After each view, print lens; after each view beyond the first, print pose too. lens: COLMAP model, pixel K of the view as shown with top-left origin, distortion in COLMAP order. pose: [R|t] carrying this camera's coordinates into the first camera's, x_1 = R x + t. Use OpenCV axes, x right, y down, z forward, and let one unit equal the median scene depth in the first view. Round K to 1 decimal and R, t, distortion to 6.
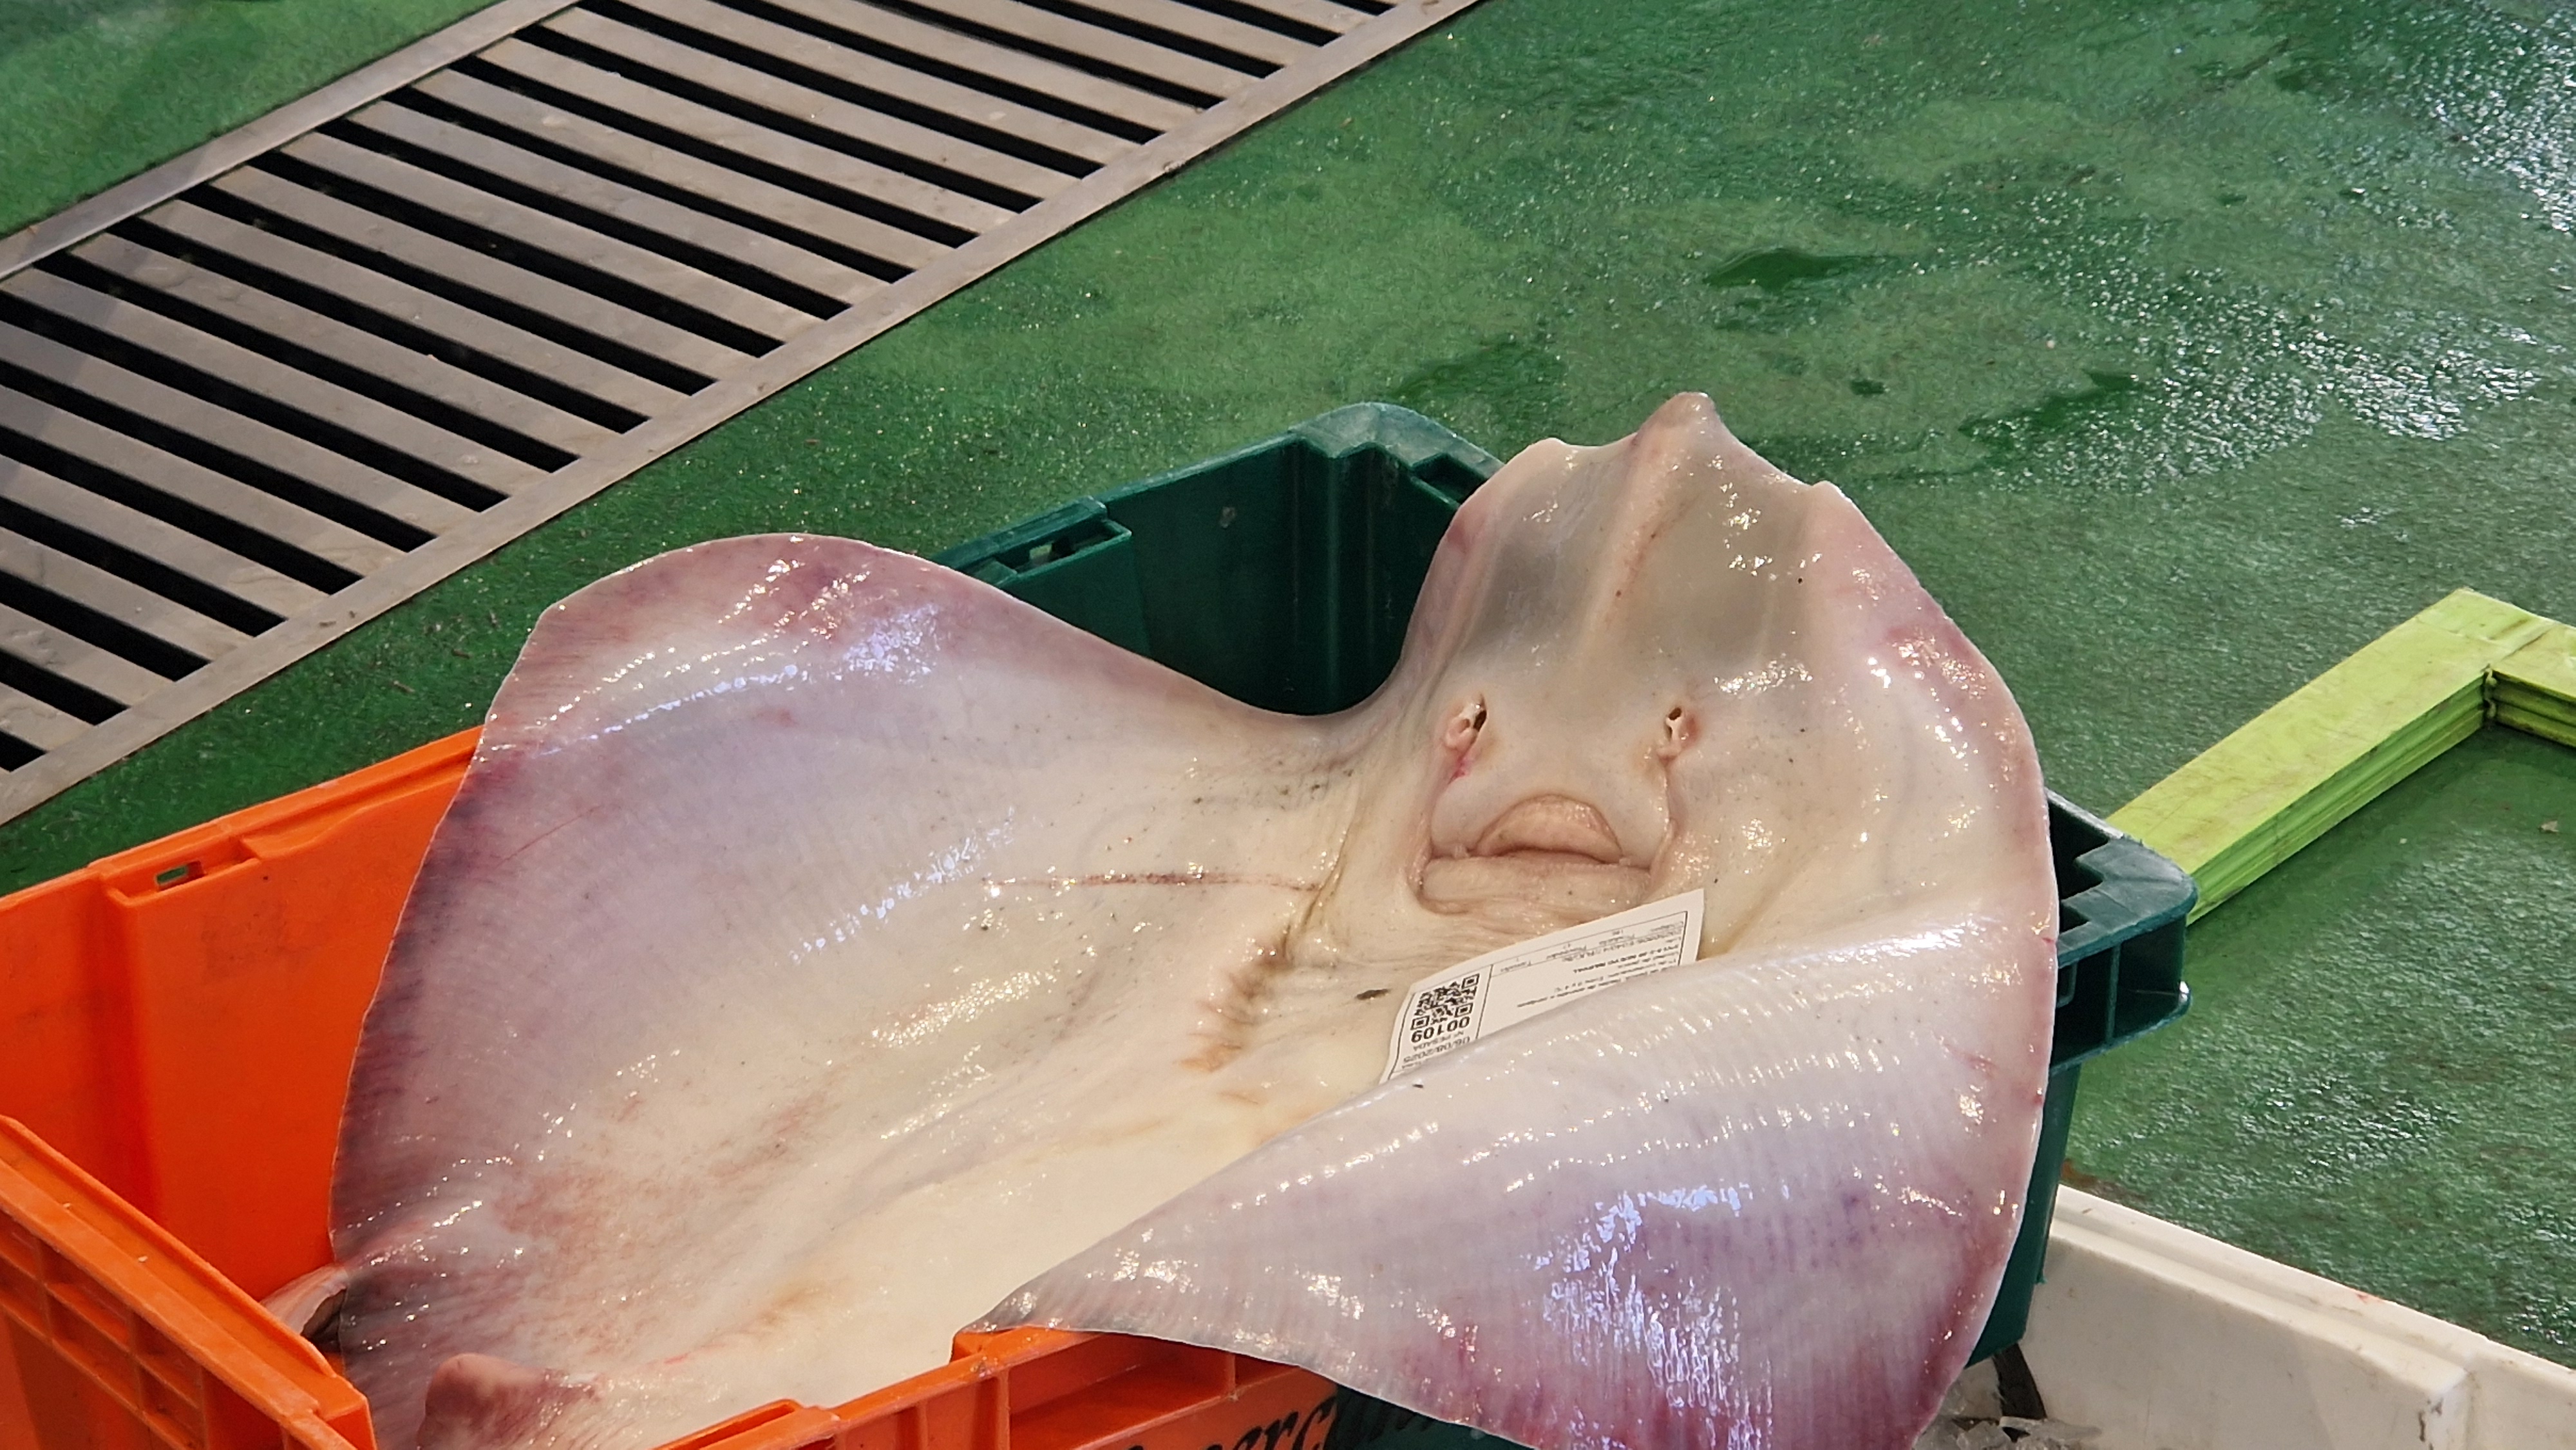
lens RADIAL K [[7830.1, 0, 1286.4], [0, 7830.1, 726.0], [0, 0, 1]] dist [-0.072101, 0.000000]
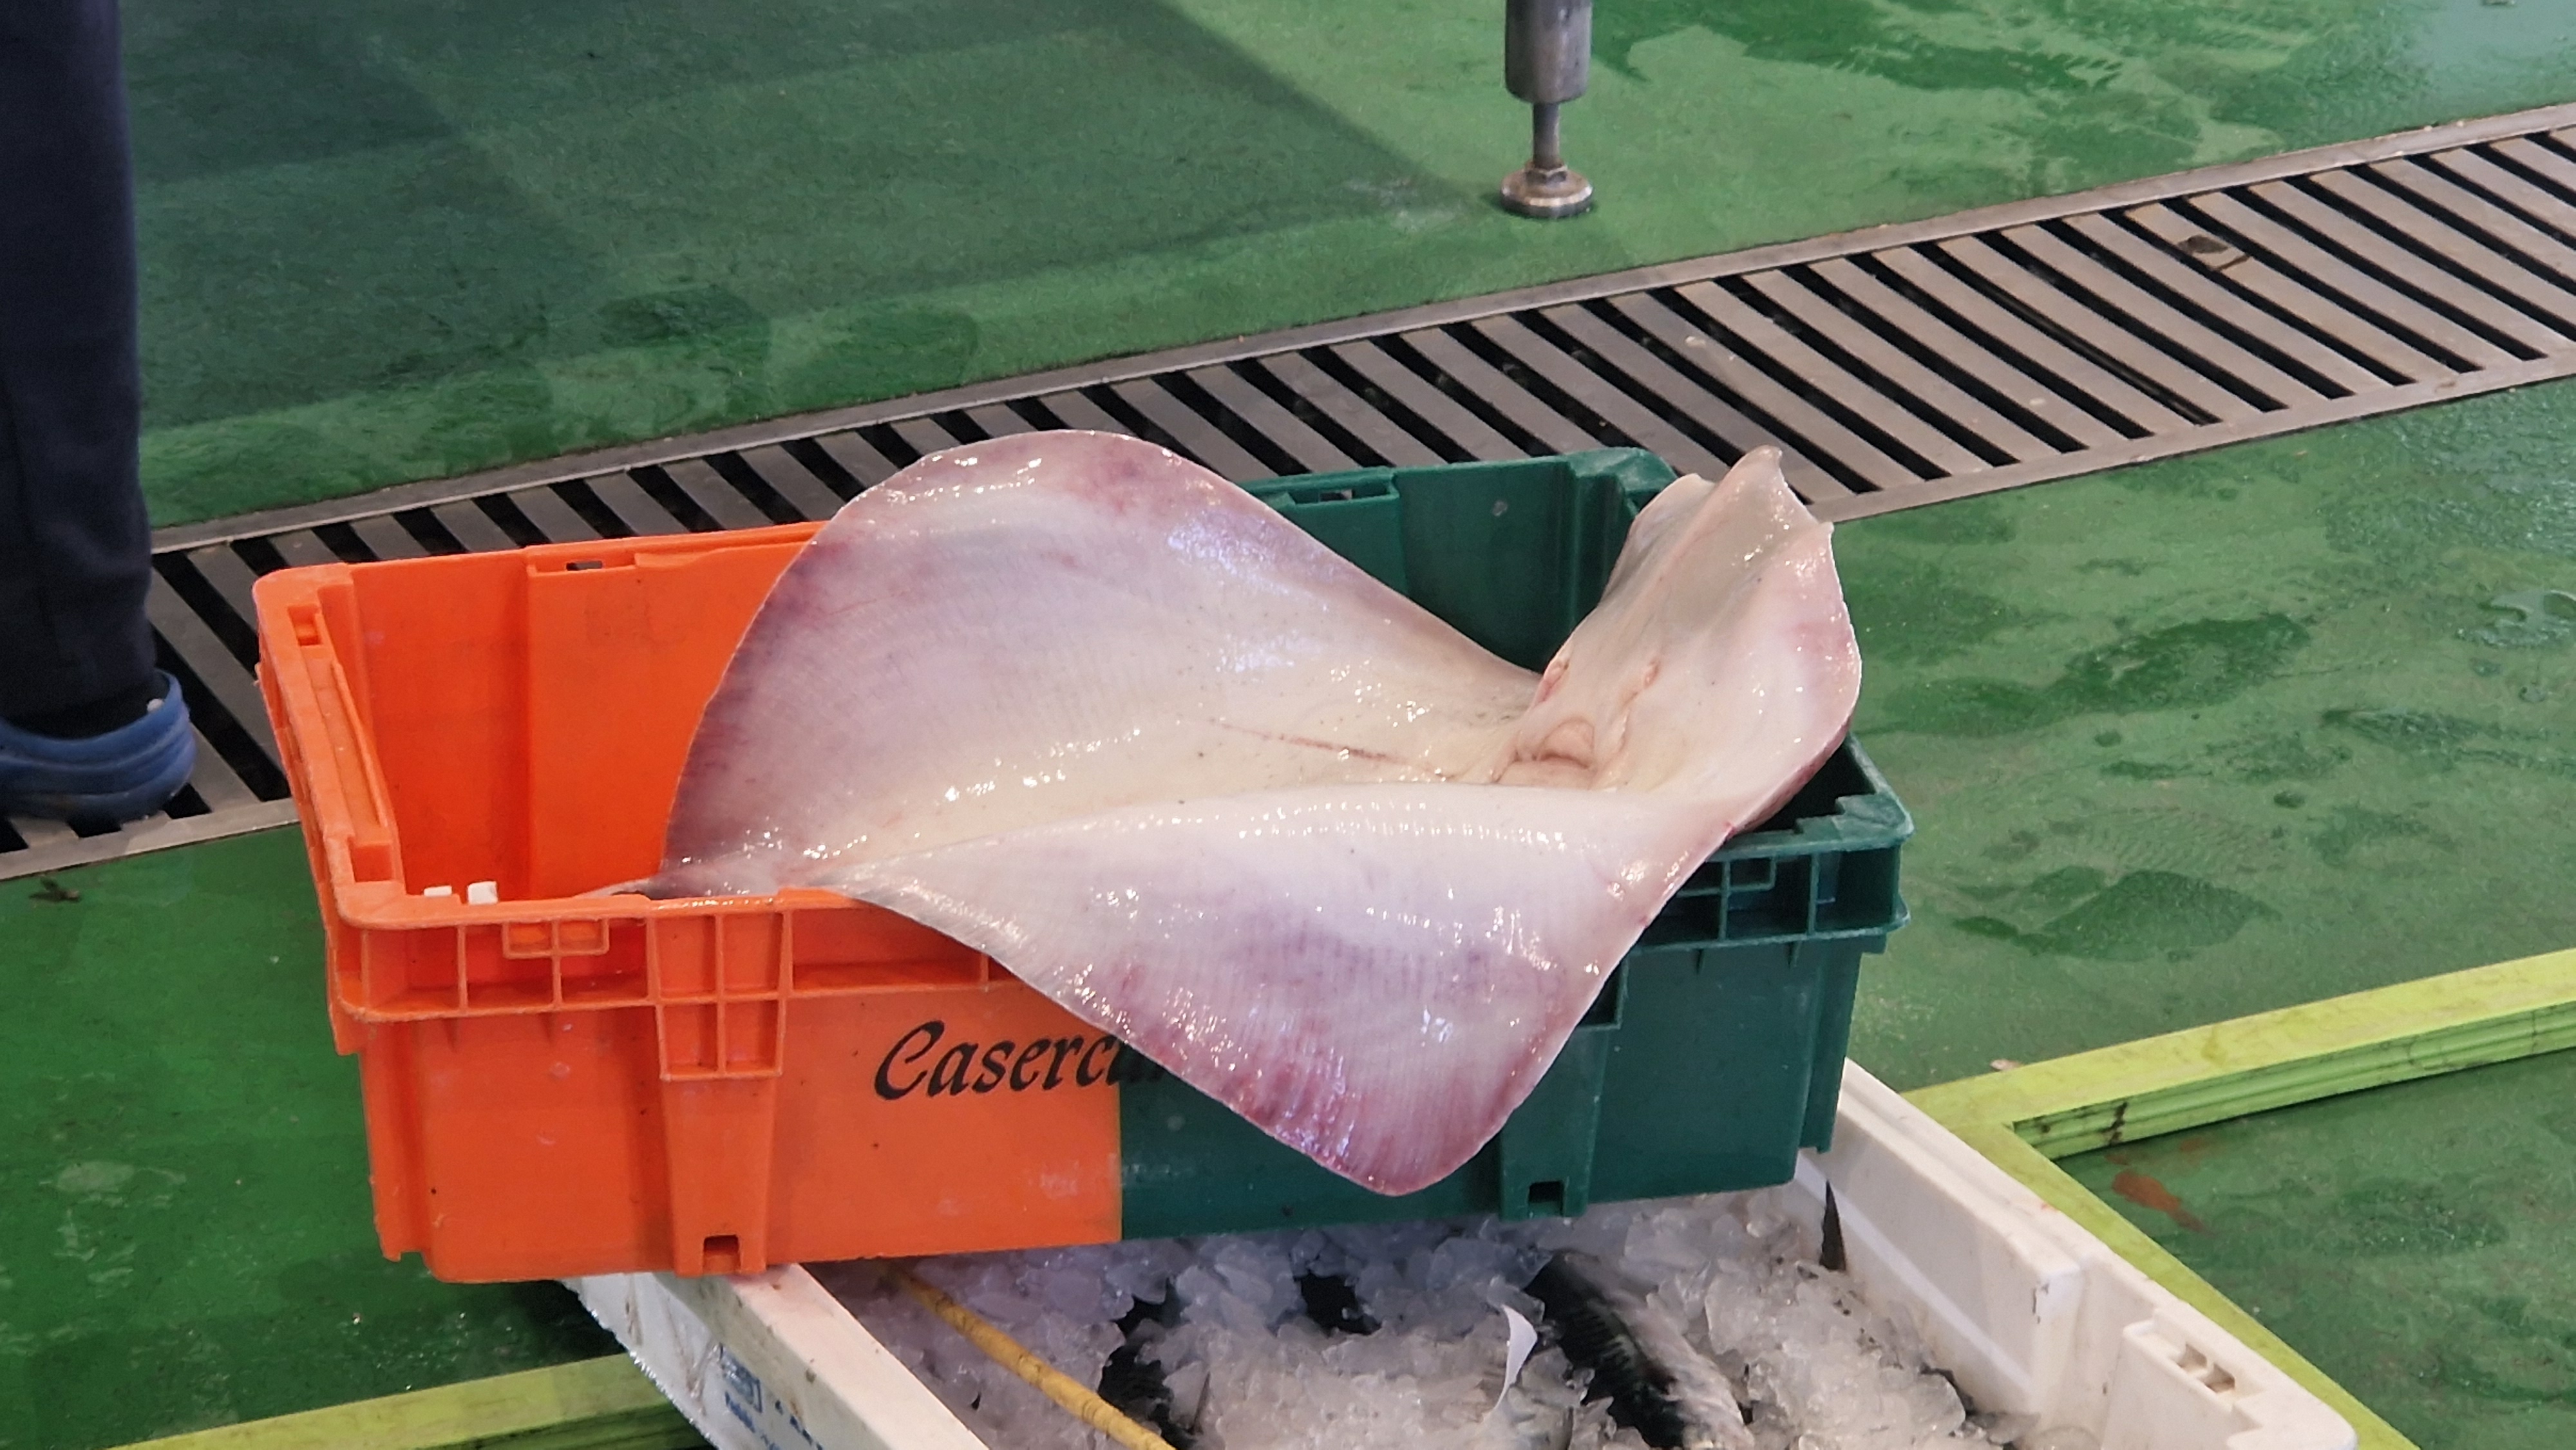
lens RADIAL K [[7830.1, 0, 1287.8], [0, 7830.1, 723.5], [0, 0, 1]] dist [-0.072101, 0.000000]
pose [[0.906323, 0.181260, -0.381737, 0.492741], [-0.217360, 0.974637, -0.053271, 0.090398], [0.362399, 0.131255, 0.922734, -0.221097]]
